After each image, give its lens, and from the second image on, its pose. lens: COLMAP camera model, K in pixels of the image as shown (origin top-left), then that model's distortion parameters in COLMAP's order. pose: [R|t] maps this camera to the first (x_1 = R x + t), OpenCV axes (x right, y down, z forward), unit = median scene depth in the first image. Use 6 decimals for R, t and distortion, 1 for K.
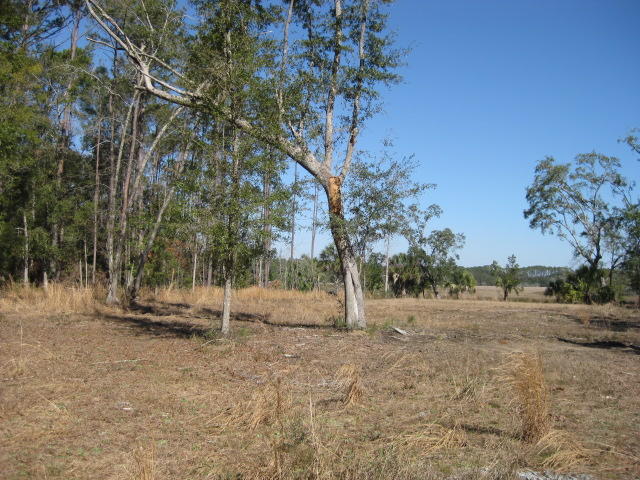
lens RADIAL K [[709.8, 0, 320.0], [0, 709.8, 240.0], [0, 0, 1]] dist [-0.172276, 0.130204]
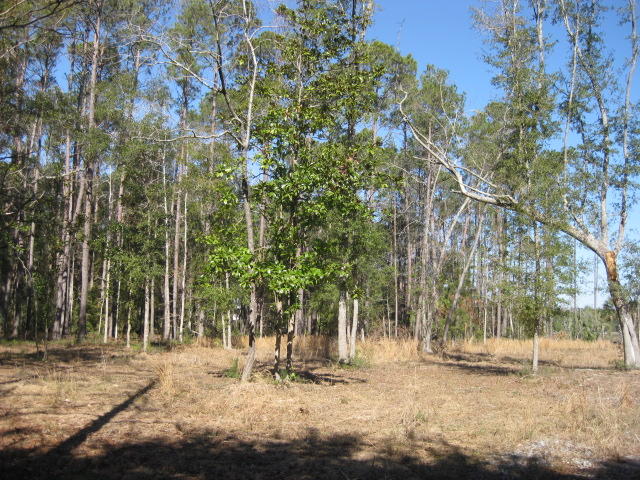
lens RADIAL K [[709.8, 0, 320.0], [0, 709.8, 240.0], [0, 0, 1]] dist [-0.172276, 0.130204]
pose [[0.925388, -0.057894, -0.374573, 0.002531], [0.030142, 0.996376, -0.079534, -0.017642], [0.377820, 0.062309, 0.923780, -0.257078]]
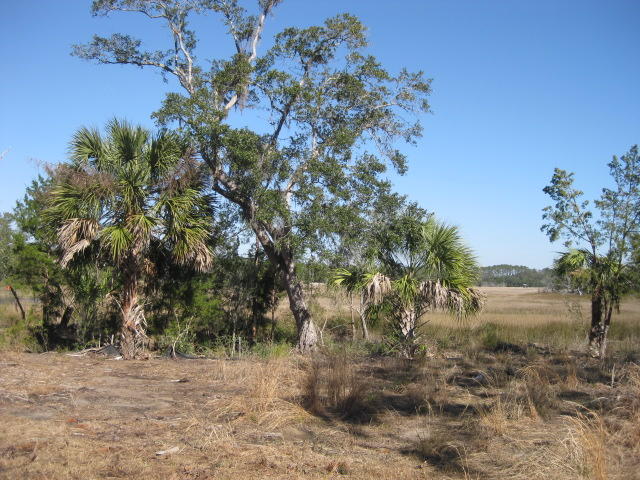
lens RADIAL K [[709.8, 0, 320.0], [0, 709.8, 240.0], [0, 0, 1]] dist [-0.172276, 0.130204]
pose [[0.999120, -0.017744, 0.038015, 0.519056], [0.016630, 0.999428, 0.029440, 0.141754], [-0.038516, -0.028782, 0.998843, 2.484720]]
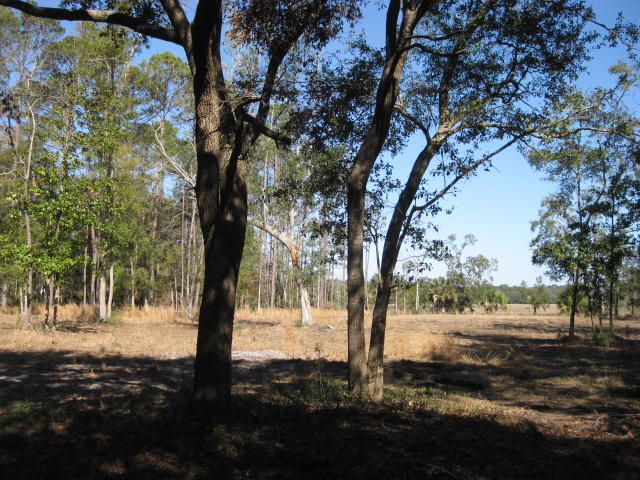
lens RADIAL K [[709.8, 0, 320.0], [0, 709.8, 240.0], [0, 0, 1]] dist [-0.172276, 0.130204]
pose [[0.990818, -0.030082, -0.131811, 0.231326], [0.025828, 0.999092, -0.033869, -0.025909], [0.132710, 0.030154, 0.990696, -0.587485]]
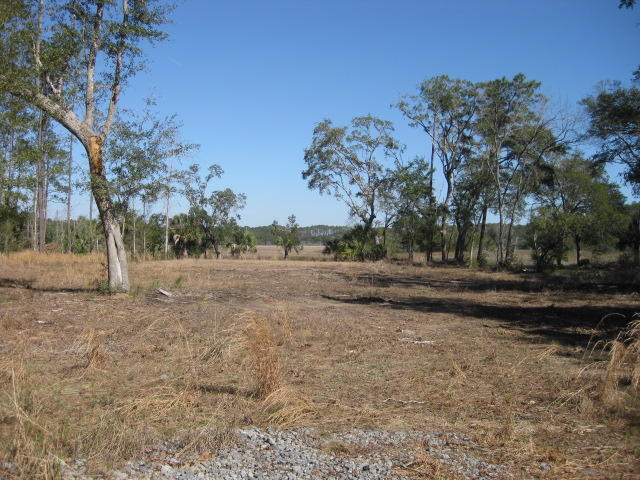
lens RADIAL K [[709.8, 0, 320.0], [0, 709.8, 240.0], [0, 0, 1]] dist [-0.172276, 0.130204]
pose [[0.955115, -0.016556, 0.295772, 0.020553], [-0.000088, 0.998421, 0.056173, -0.000473], [-0.296235, -0.053678, 0.953605, -0.001807]]
